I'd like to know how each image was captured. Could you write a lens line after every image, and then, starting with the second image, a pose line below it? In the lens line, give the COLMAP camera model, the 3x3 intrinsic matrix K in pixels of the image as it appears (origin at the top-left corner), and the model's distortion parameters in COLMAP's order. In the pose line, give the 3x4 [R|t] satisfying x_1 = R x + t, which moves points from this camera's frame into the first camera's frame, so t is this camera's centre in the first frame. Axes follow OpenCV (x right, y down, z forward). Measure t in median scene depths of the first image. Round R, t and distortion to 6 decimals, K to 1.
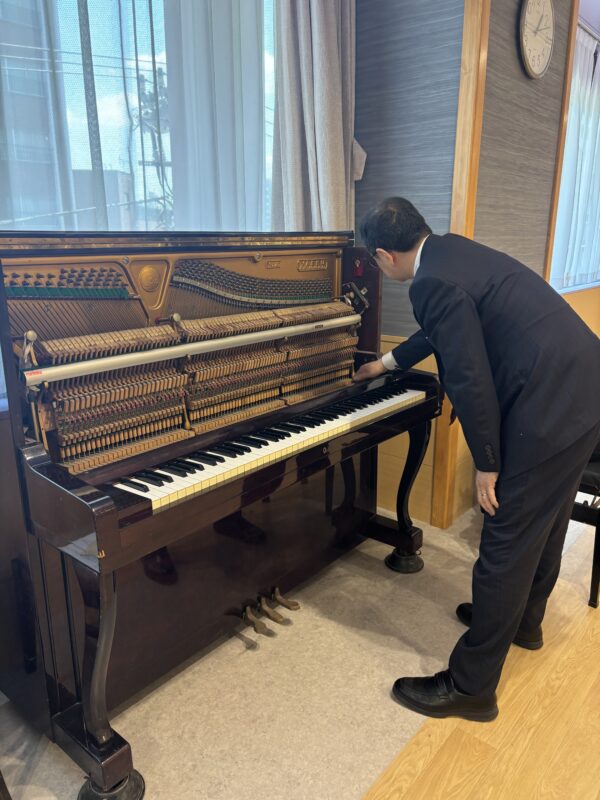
lens RADIAL K [[611.4, 0, 300.0], [0, 611.4, 400.0], [0, 0, 1]] dist [0.072422, -0.091440]
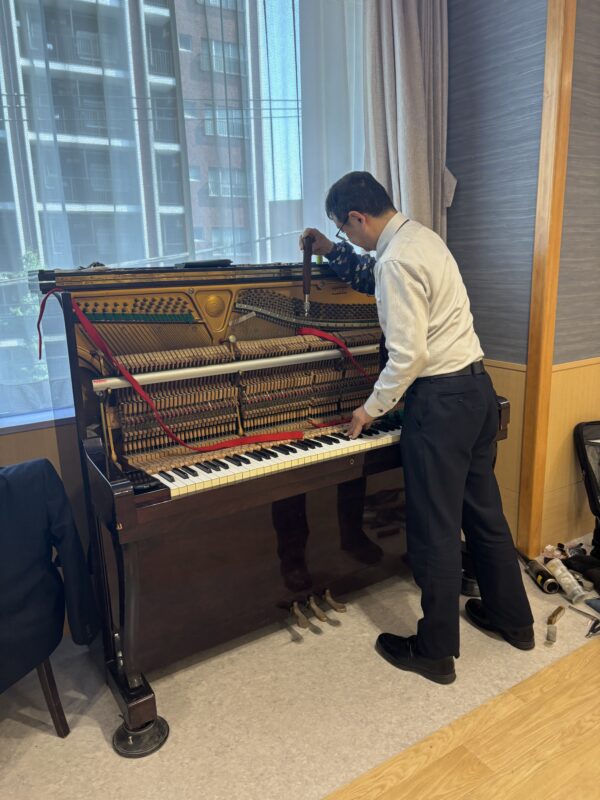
lens RADIAL K [[611.4, 0, 300.0], [0, 611.4, 400.0], [0, 0, 1]] dist [0.072422, -0.091440]
pose [[0.952815, 0.039380, -0.300987, 0.266753], [-0.049770, 0.998398, -0.026927, 0.006694], [0.299445, 0.040637, 0.953248, -0.061213]]
